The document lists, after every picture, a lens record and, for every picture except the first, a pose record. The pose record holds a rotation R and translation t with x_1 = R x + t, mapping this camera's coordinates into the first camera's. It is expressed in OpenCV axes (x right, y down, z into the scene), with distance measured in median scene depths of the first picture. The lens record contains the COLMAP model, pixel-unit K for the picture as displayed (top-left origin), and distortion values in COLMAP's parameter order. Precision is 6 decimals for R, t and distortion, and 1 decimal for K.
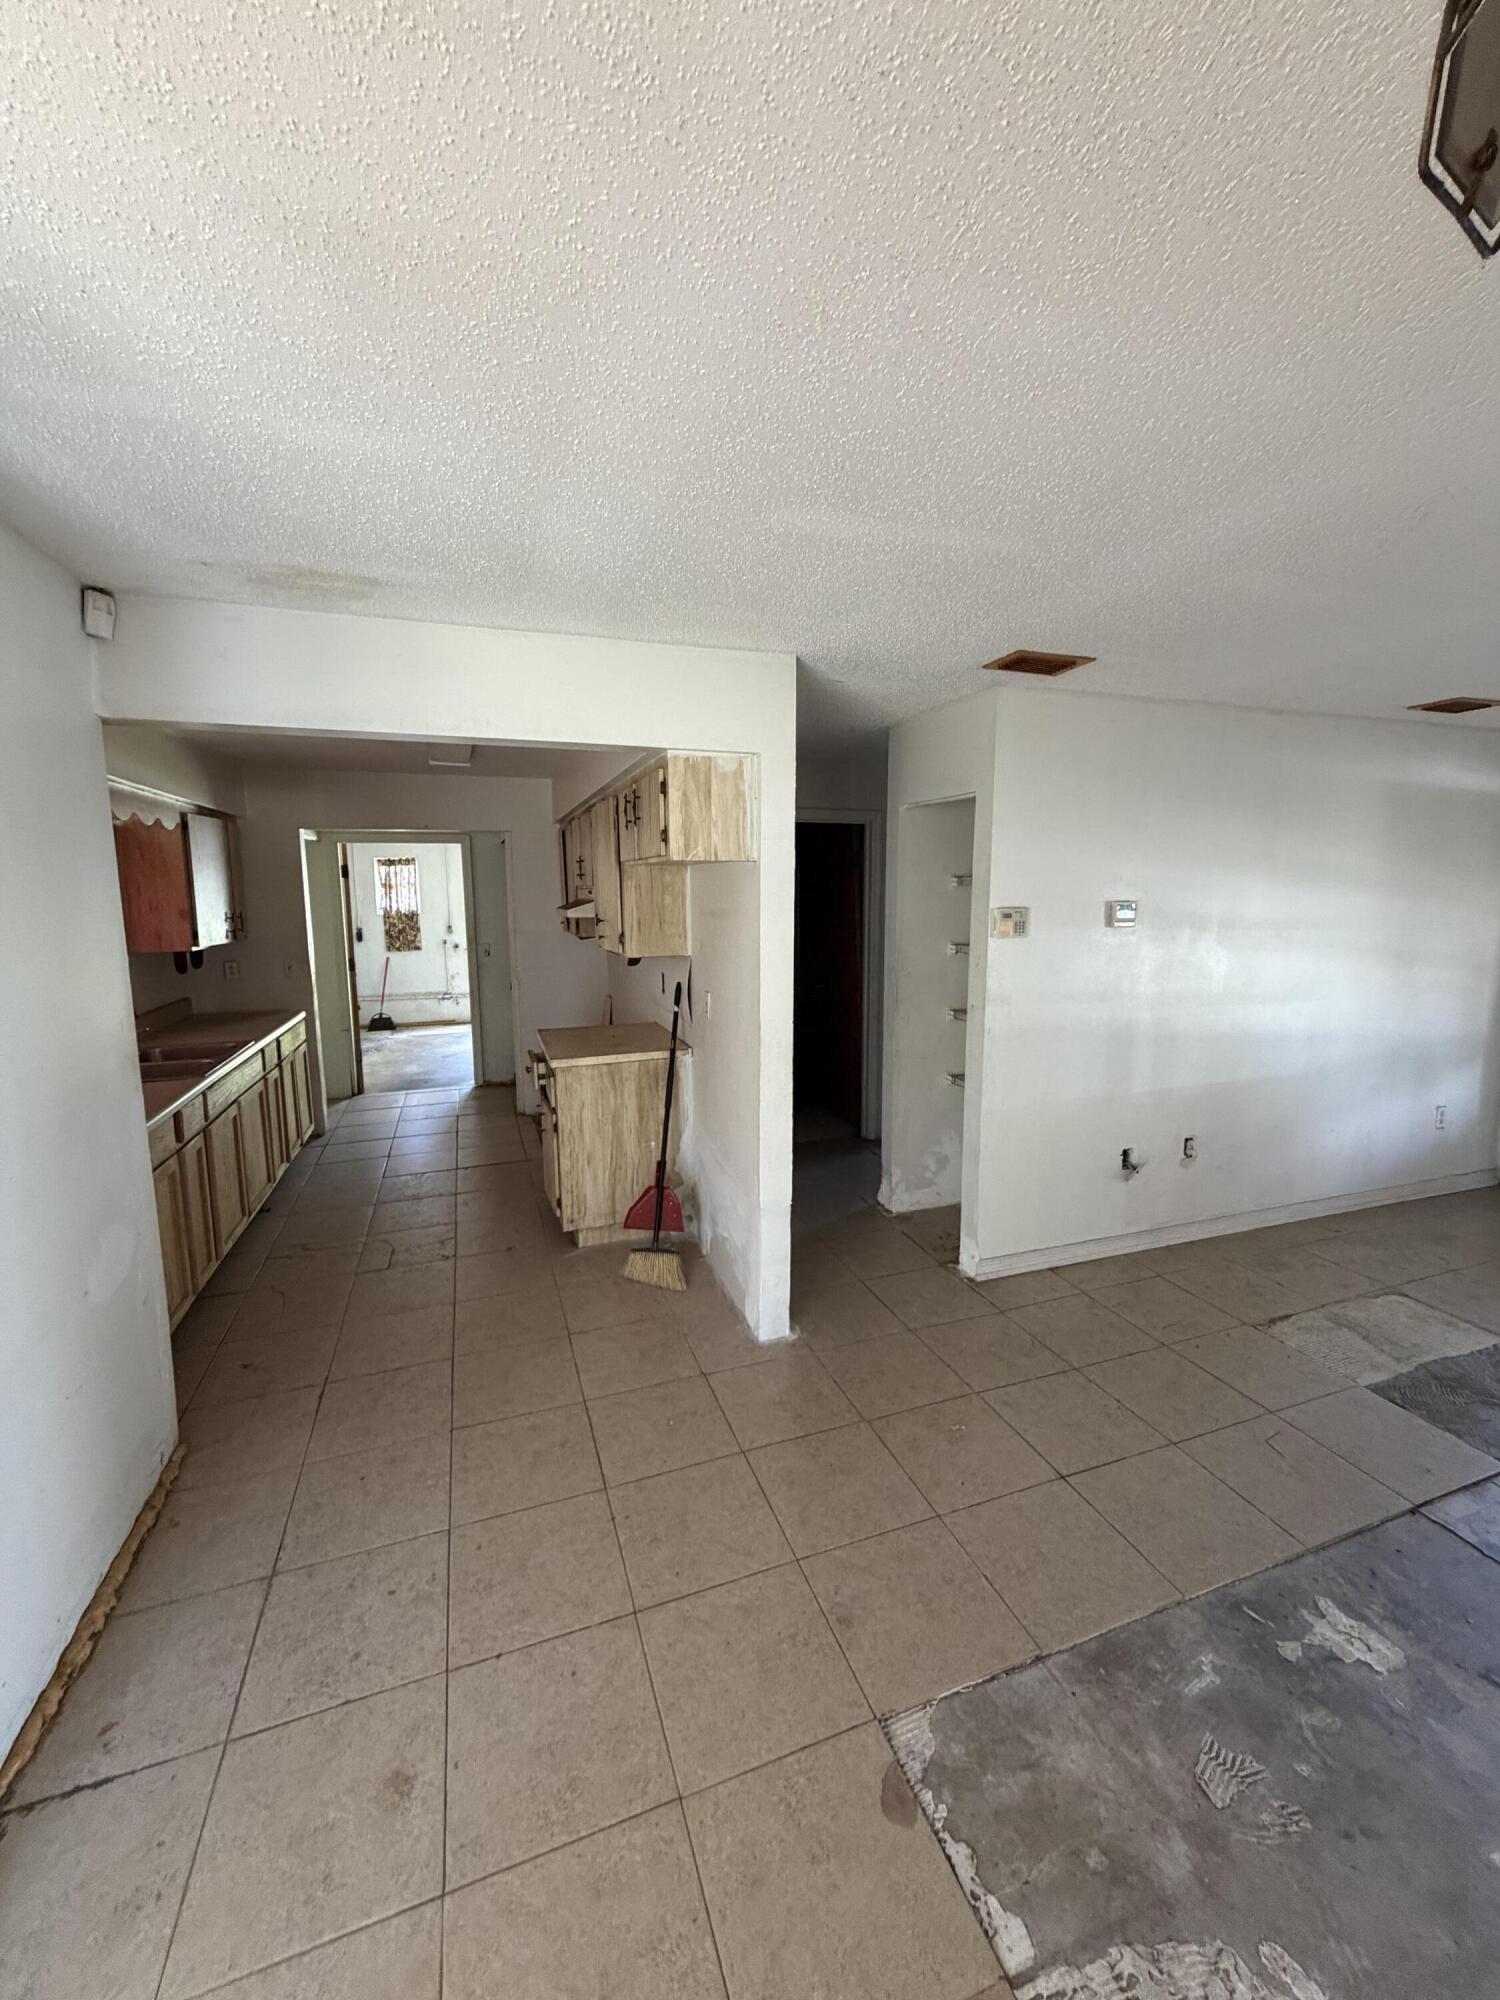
lens RADIAL K [[795.9, 0, 750.2], [0, 795.9, 993.4], [0, 0, 1]] dist [0.000509, -0.000184]
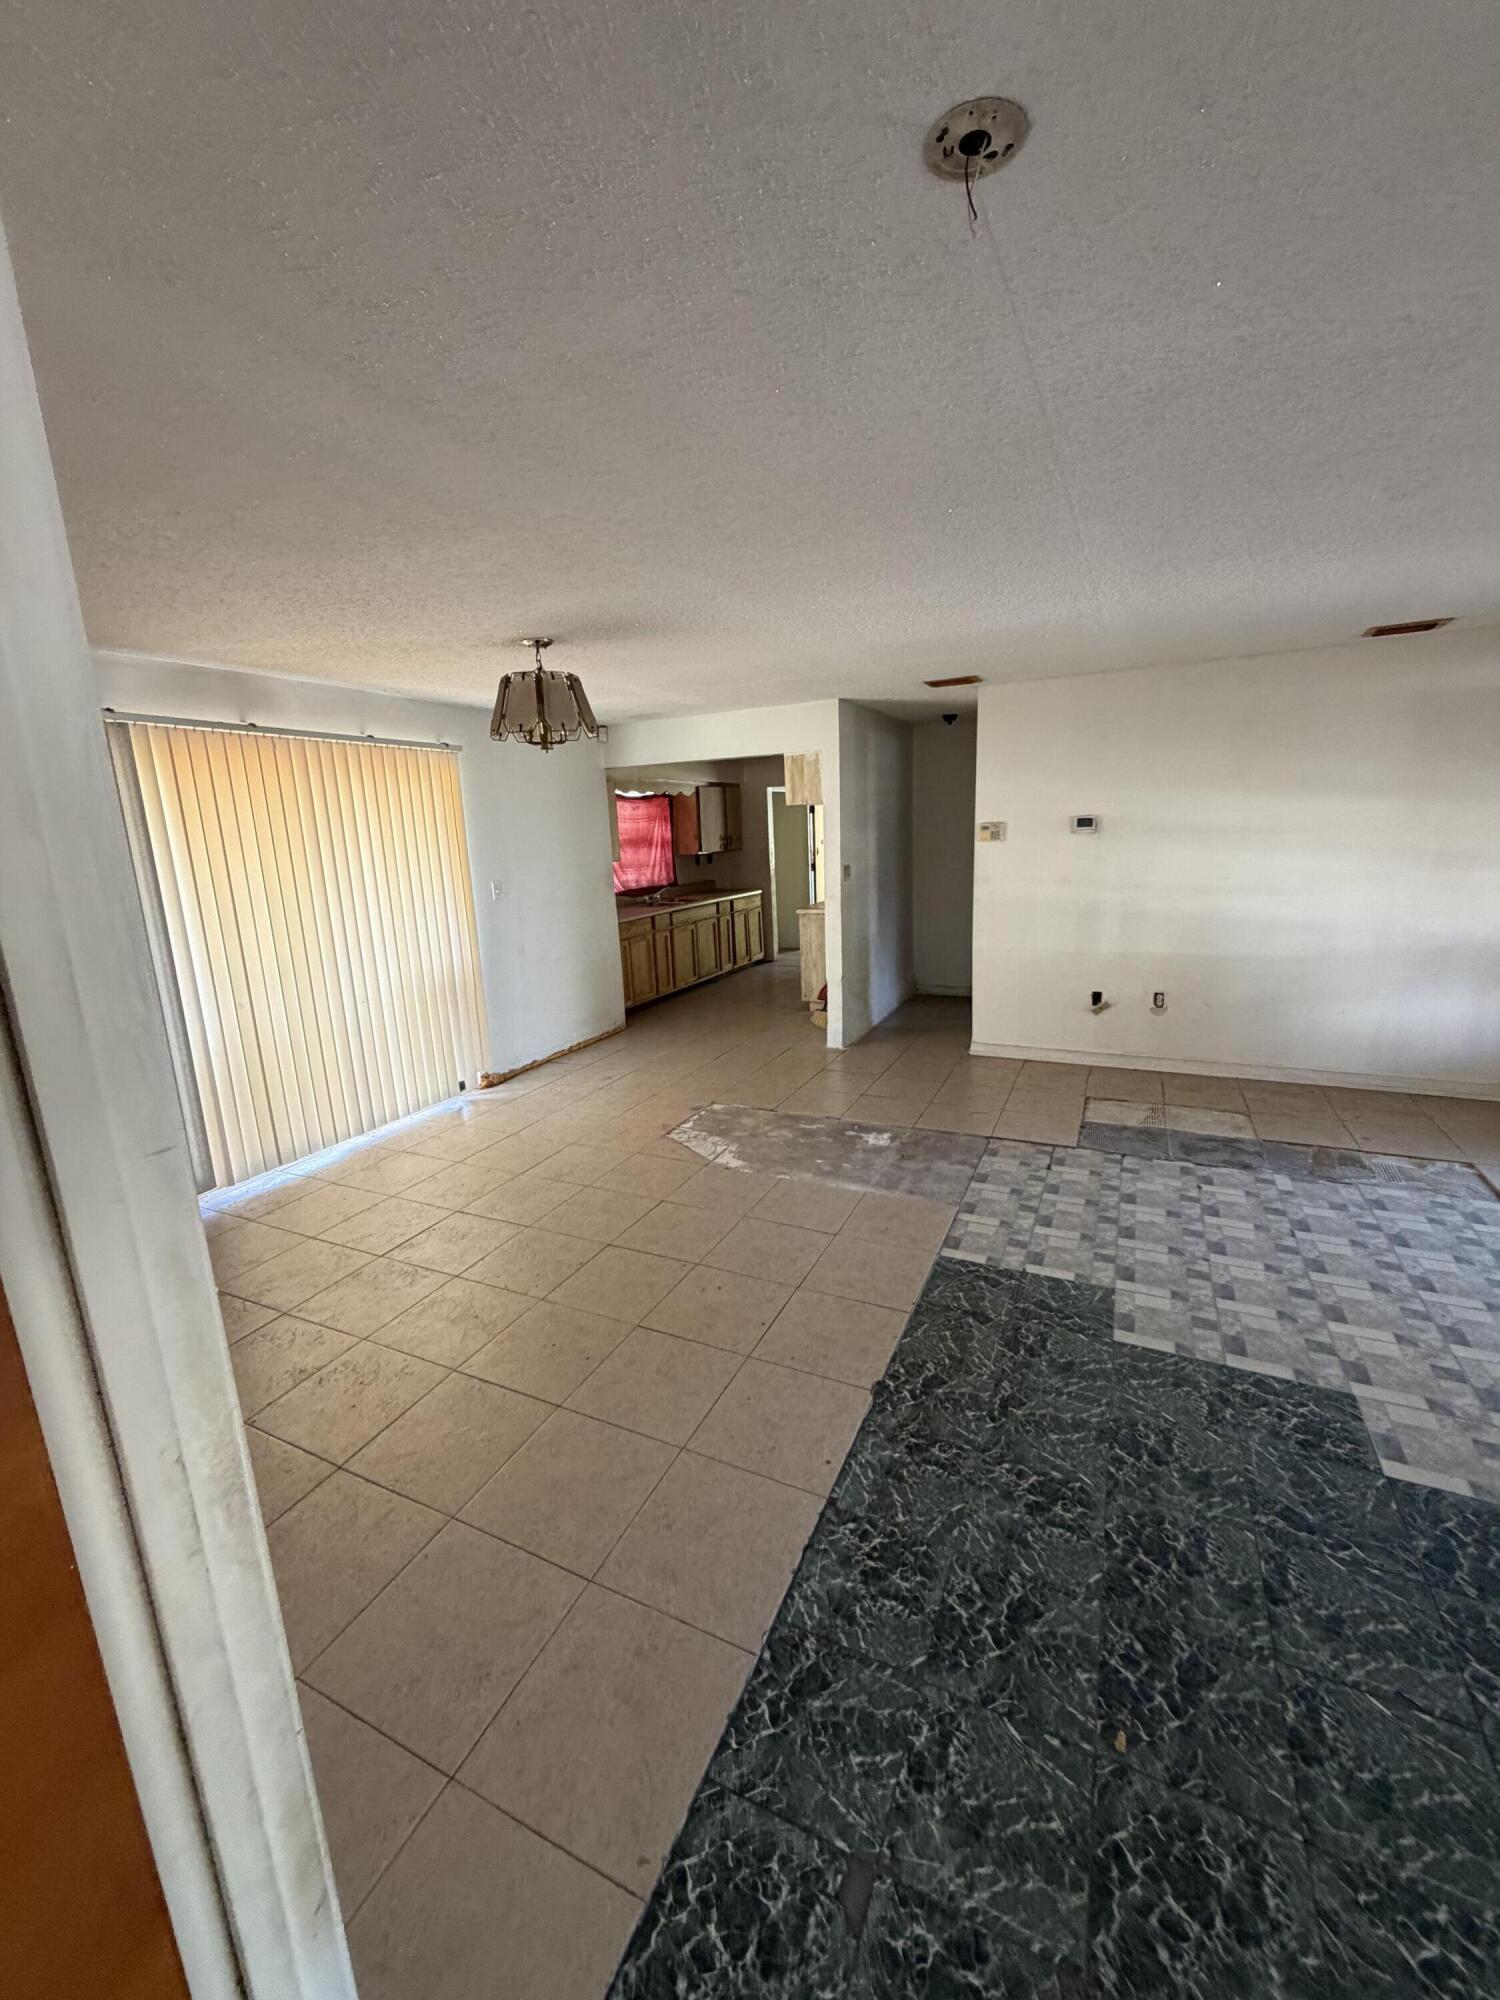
lens RADIAL K [[795.9, 0, 750.2], [0, 795.9, 993.4], [0, 0, 1]] dist [0.000509, -0.000184]
pose [[0.706512, 0.121322, -0.697225, 1.148211], [-0.054775, 0.991615, 0.117043, 0.073070], [0.705578, -0.044502, 0.707233, -0.499287]]
